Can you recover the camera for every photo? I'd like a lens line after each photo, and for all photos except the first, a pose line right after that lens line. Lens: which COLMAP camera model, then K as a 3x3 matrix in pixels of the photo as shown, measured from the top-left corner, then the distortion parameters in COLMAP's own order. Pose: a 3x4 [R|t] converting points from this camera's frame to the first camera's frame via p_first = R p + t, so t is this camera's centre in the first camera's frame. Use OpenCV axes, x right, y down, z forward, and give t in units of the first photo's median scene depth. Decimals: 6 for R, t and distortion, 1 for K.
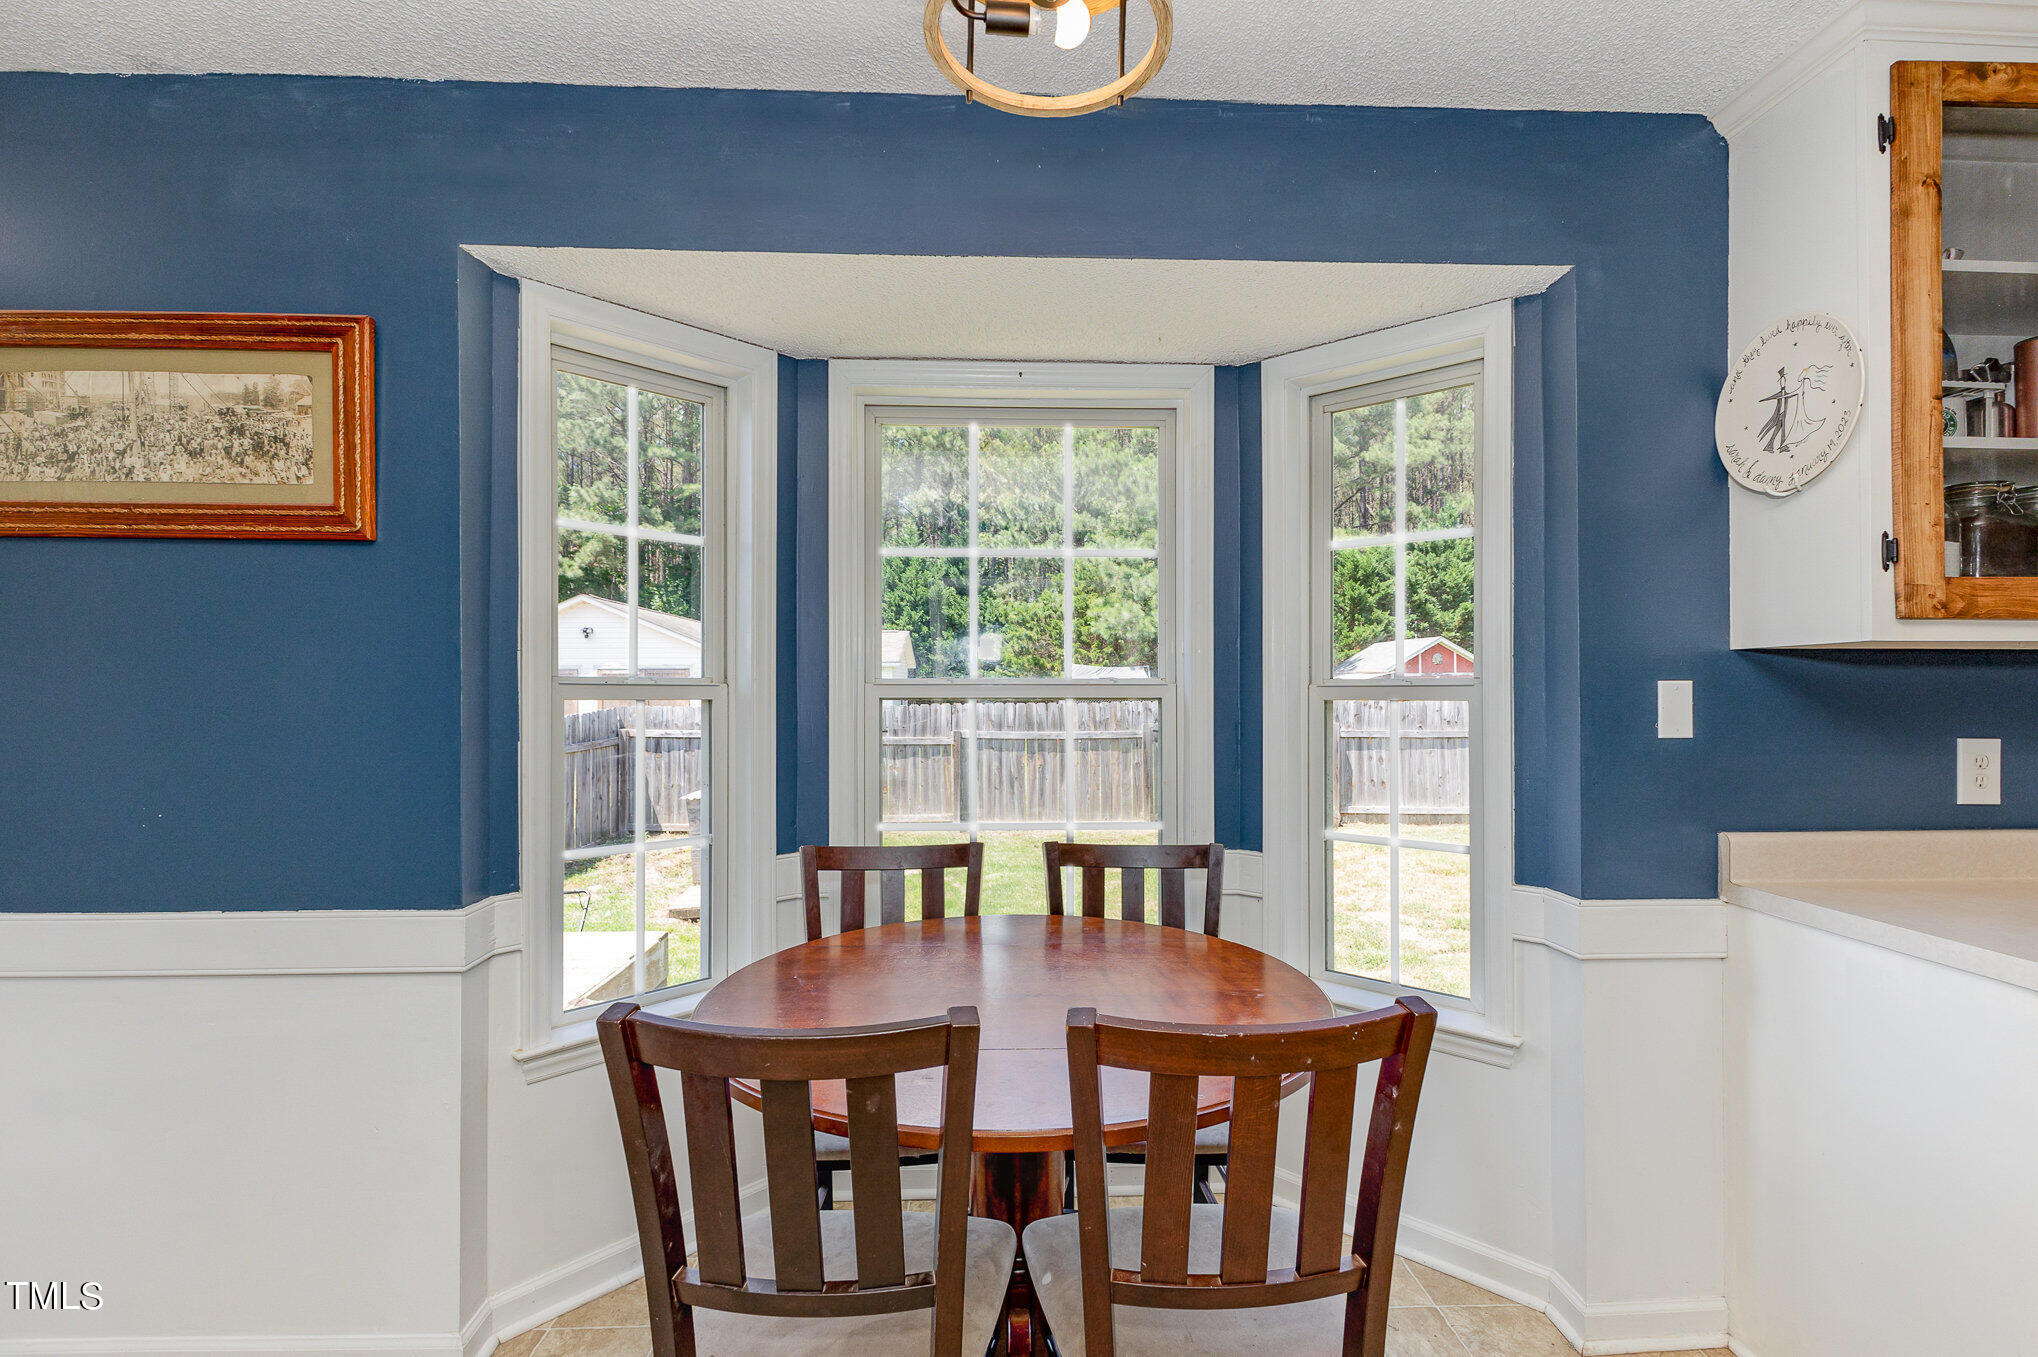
lens RADIAL K [[937.1, 0, 1025.3], [0, 937.1, 678.3], [0, 0, 1]] dist [0.004561, -0.004958]
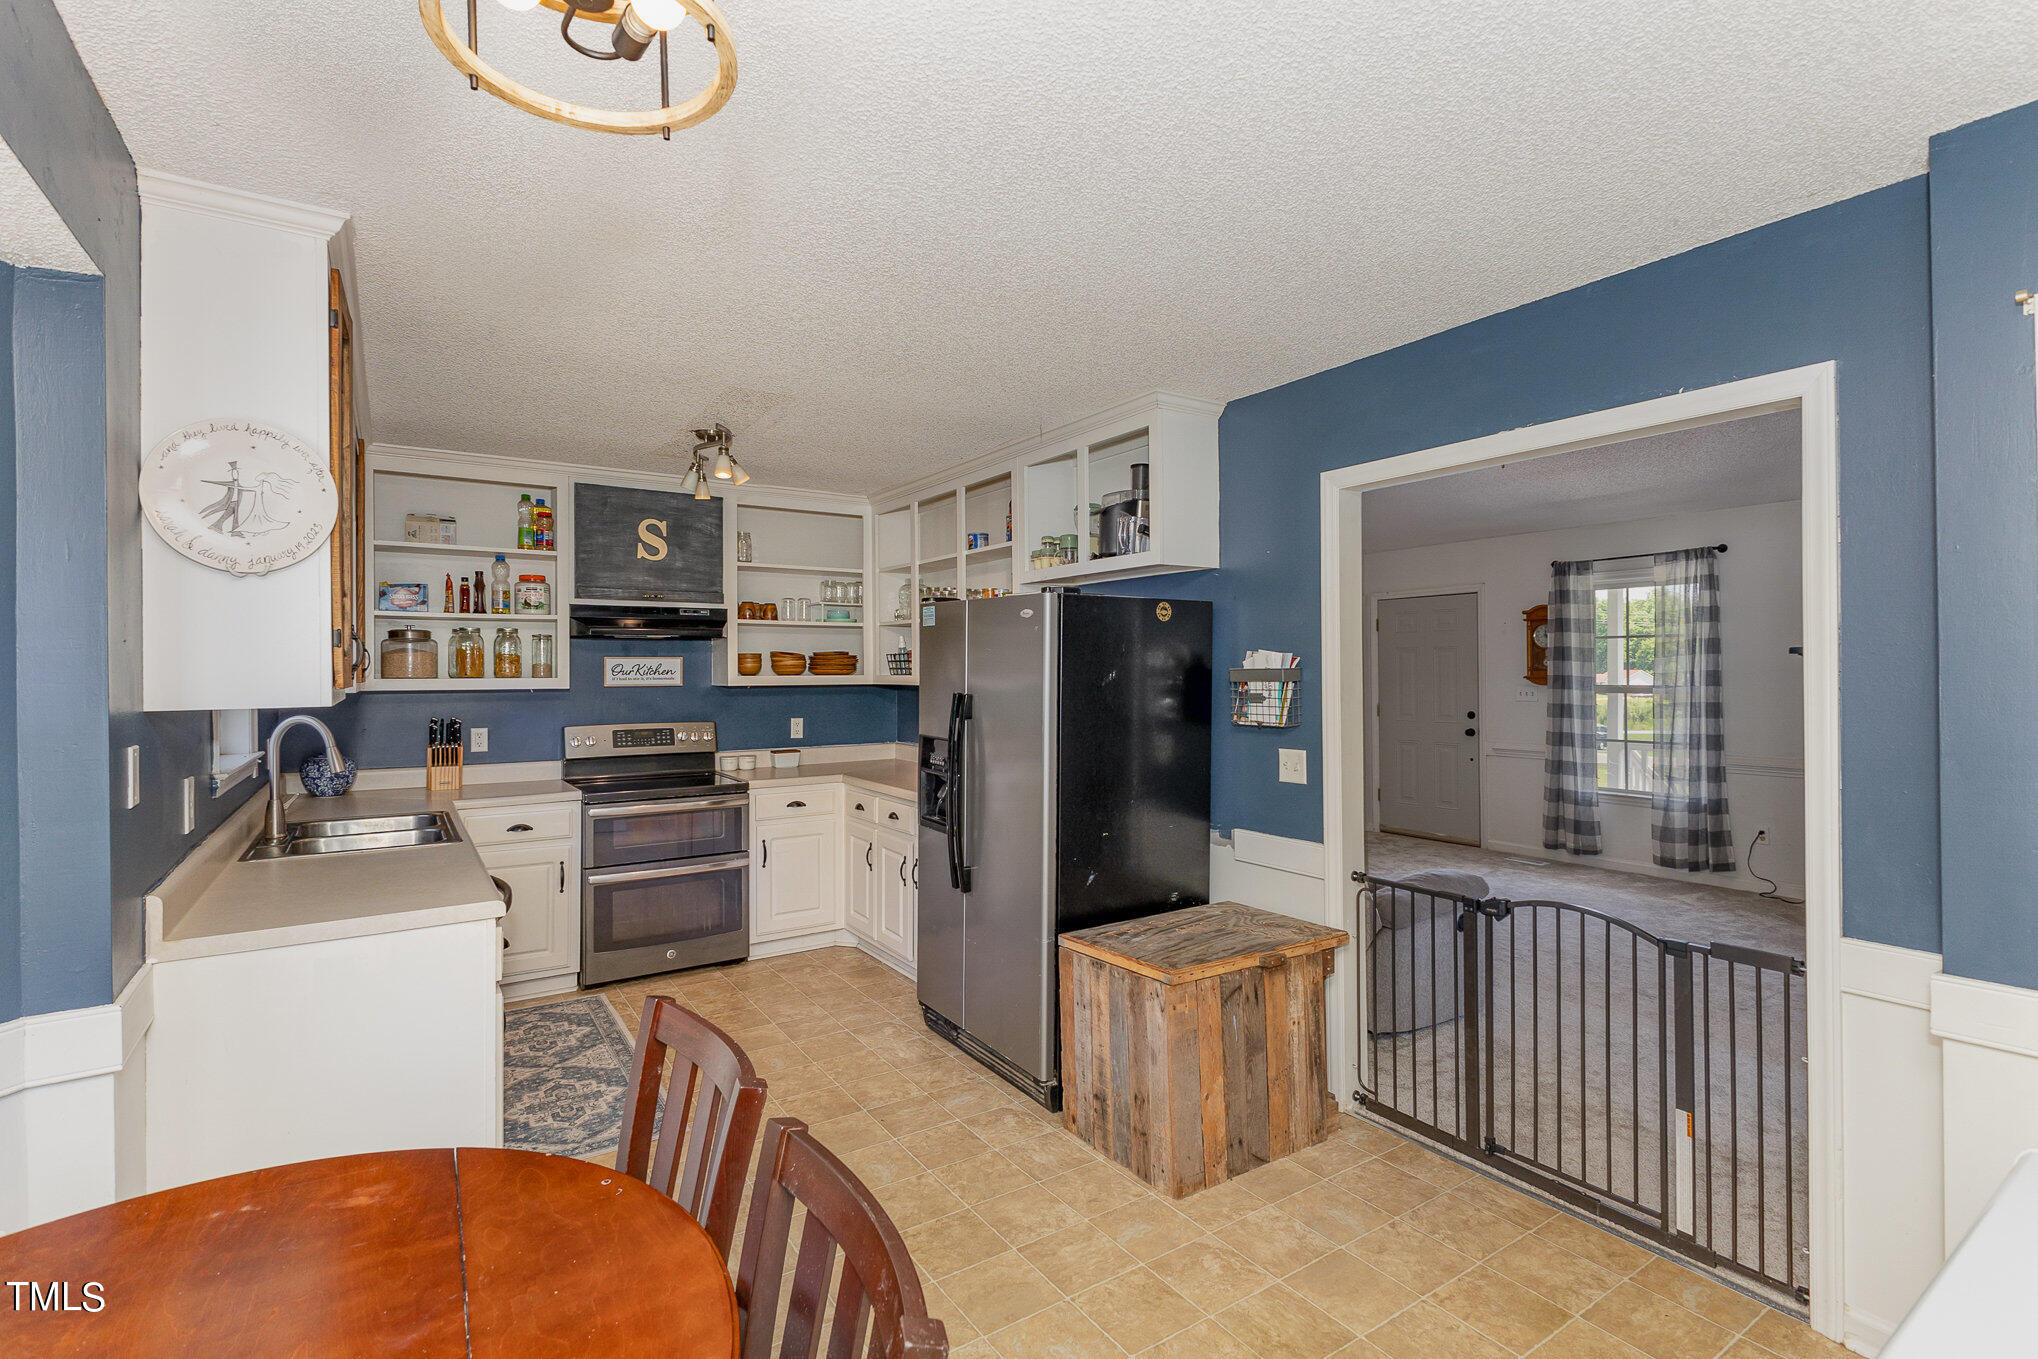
lens RADIAL K [[937.1, 0, 1018.3], [0, 937.1, 668.2], [0, 0, 1]] dist [0.004561, -0.004958]
pose [[-0.537452, 0.001785, 0.843292, -0.652953], [-0.003995, 0.999981, -0.004663, -0.083969], [-0.843285, -0.005875, -0.537435, 0.827123]]
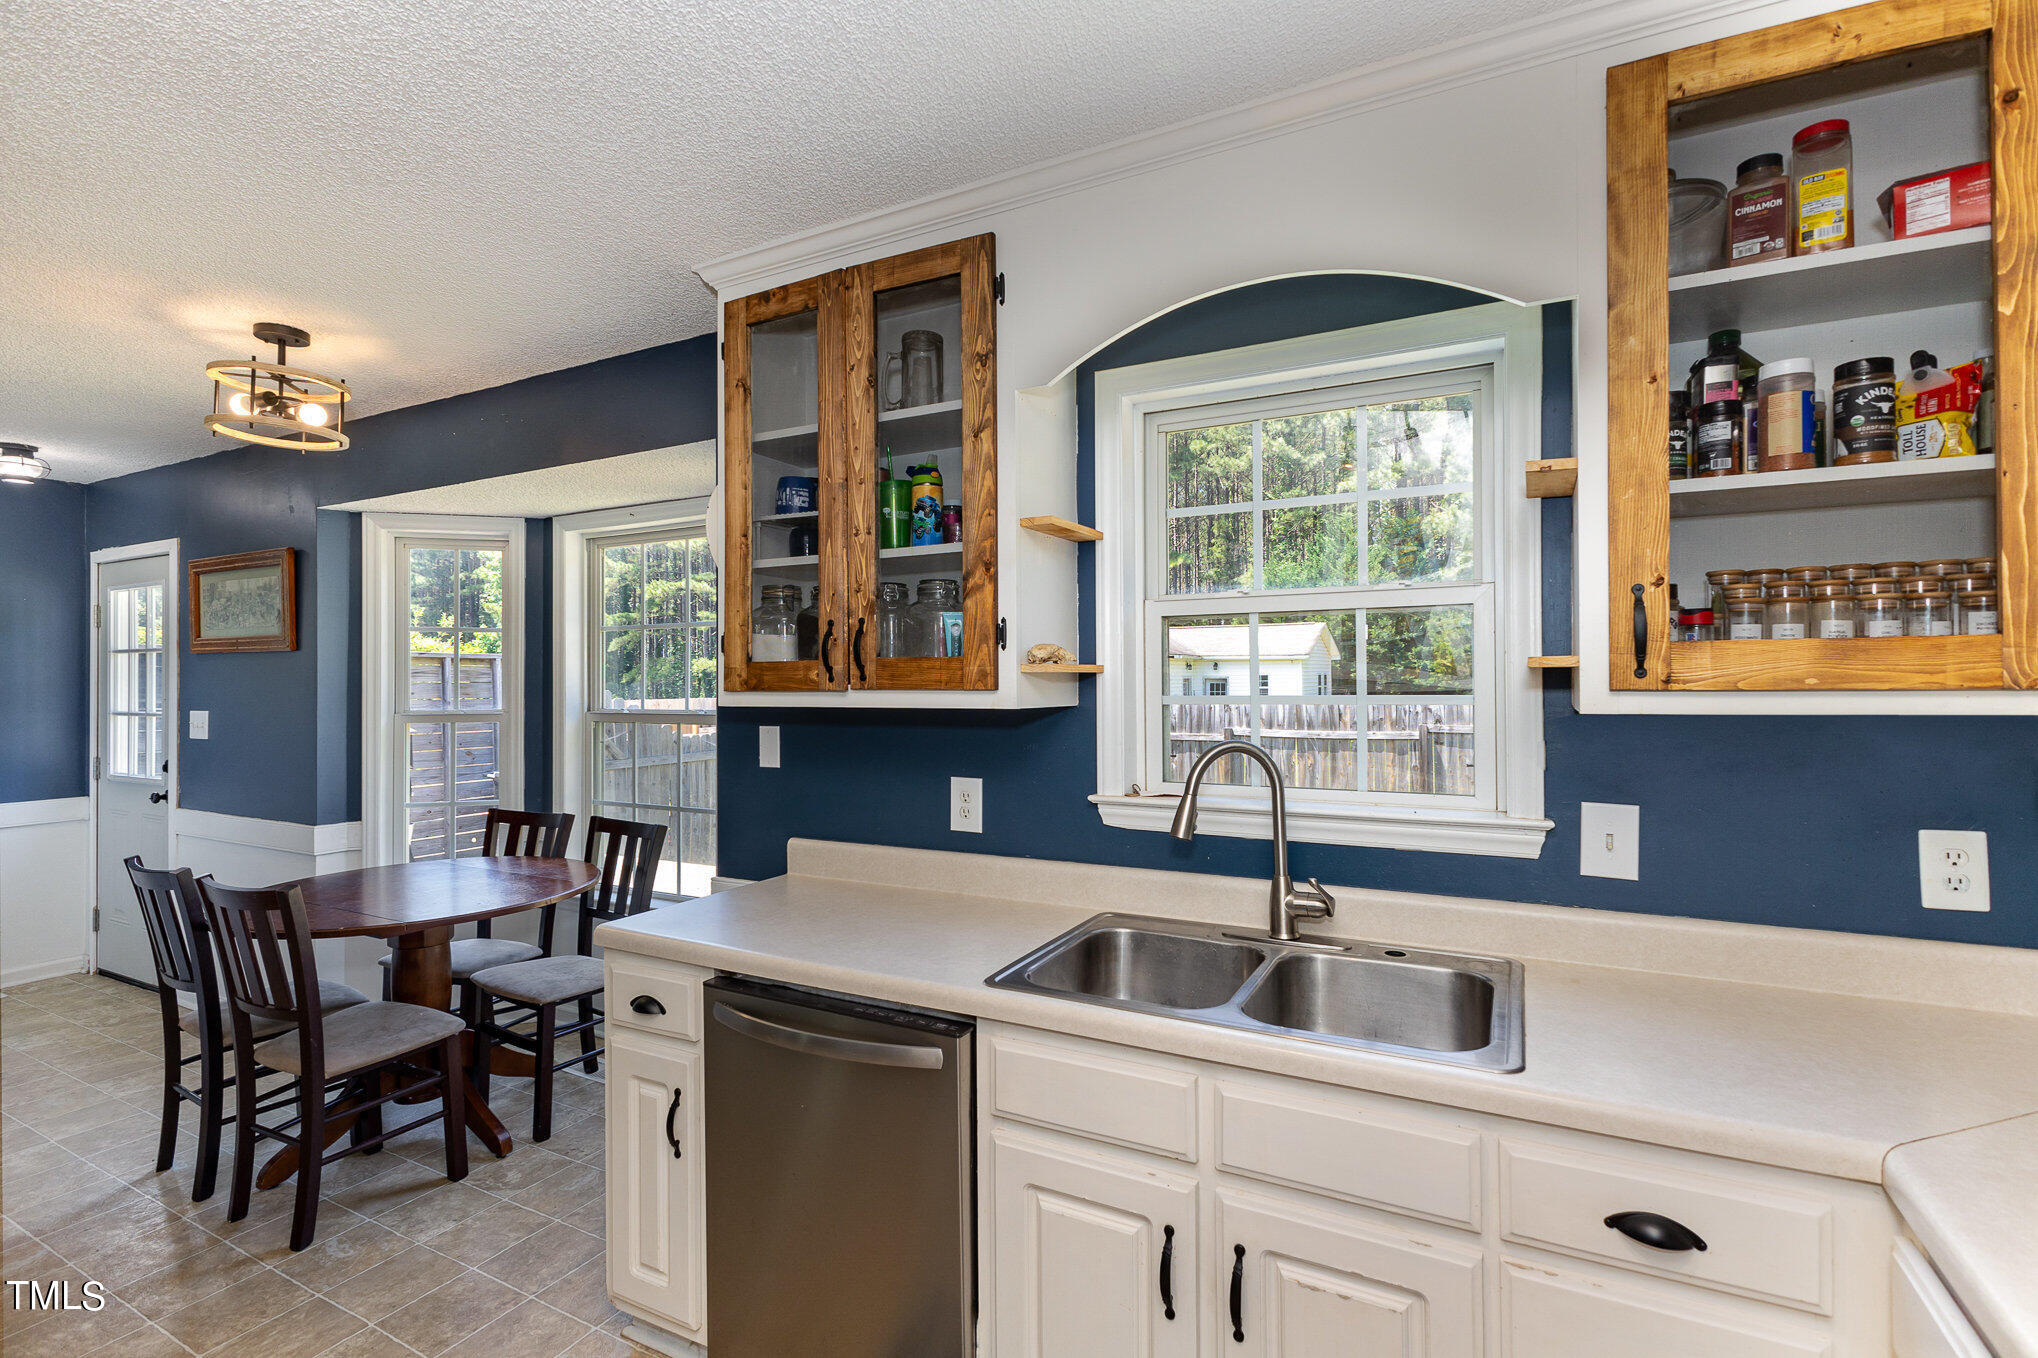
lens RADIAL K [[937.1, 0, 1046.7], [0, 937.1, 666.5], [0, 0, 1]] dist [0.004561, -0.004958]
pose [[0.864942, -0.012830, -0.501708, 1.878958], [0.013314, 0.999908, -0.002617, -0.082717], [0.501695, -0.004416, 0.865033, -0.001396]]
